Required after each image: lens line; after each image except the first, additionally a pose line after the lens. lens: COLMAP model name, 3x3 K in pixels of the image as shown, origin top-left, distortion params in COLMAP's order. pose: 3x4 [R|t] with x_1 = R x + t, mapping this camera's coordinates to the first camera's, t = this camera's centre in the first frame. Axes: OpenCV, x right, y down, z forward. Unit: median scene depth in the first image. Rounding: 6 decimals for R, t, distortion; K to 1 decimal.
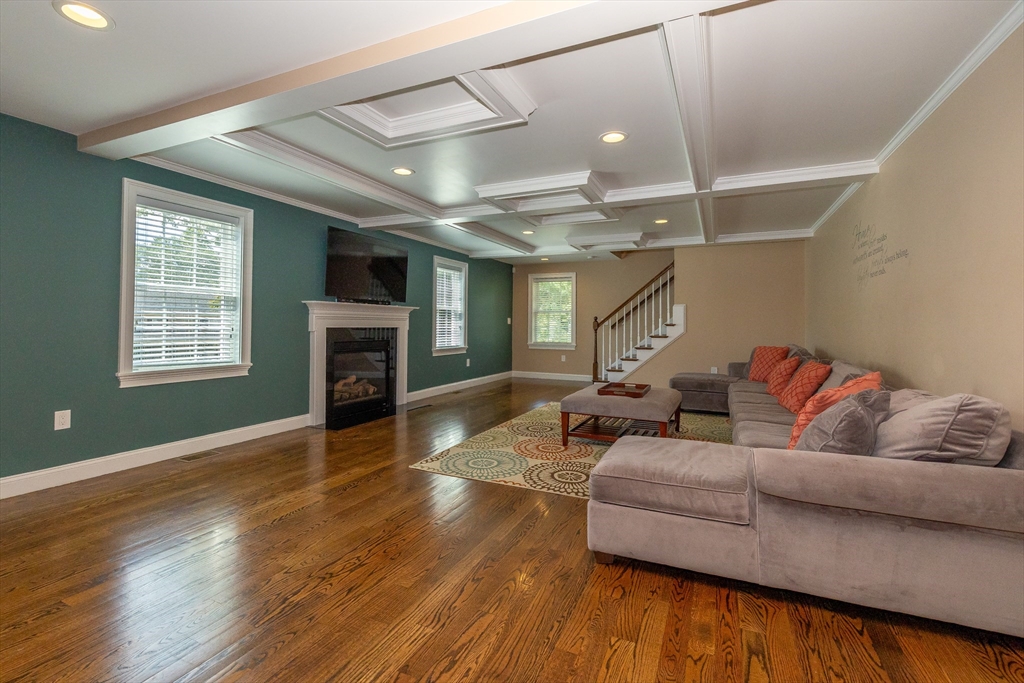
lens RADIAL K [[438.1, 0, 518.7], [0, 438.1, 321.5], [0, 0, 1]] dist [-0.002525, 0.001119]
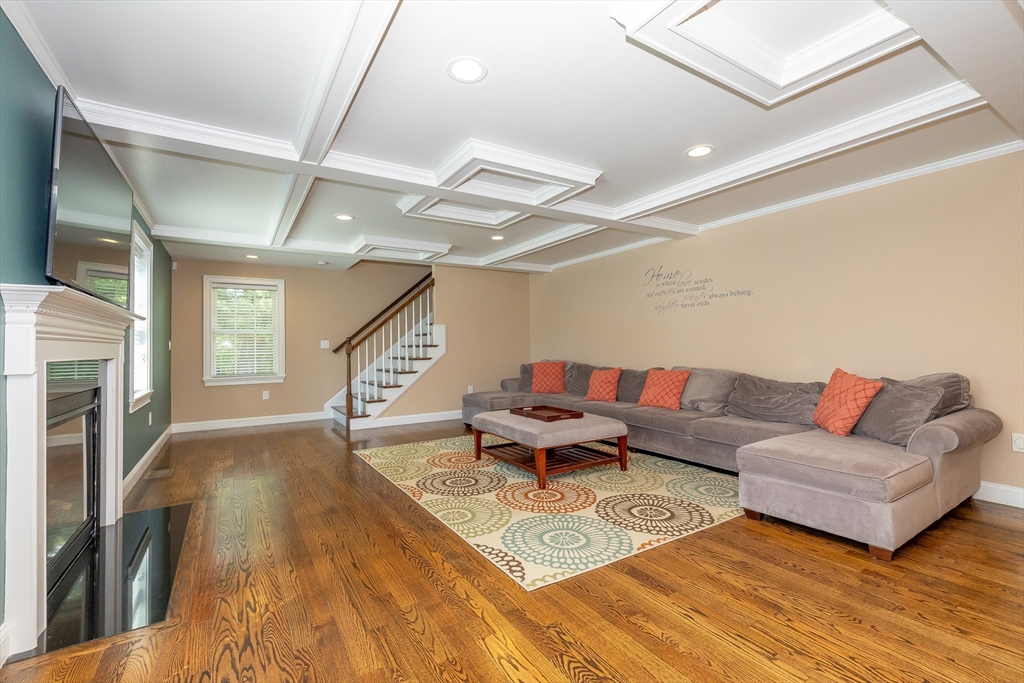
lens RADIAL K [[438.1, 0, 507.8], [0, 438.1, 340.3], [0, 0, 1]] dist [-0.002525, 0.001119]
pose [[0.576729, -0.004794, 0.816921, -0.440560], [0.015055, 0.999875, -0.004761, 0.003339], [-0.816797, 0.015045, 0.576730, 0.411825]]
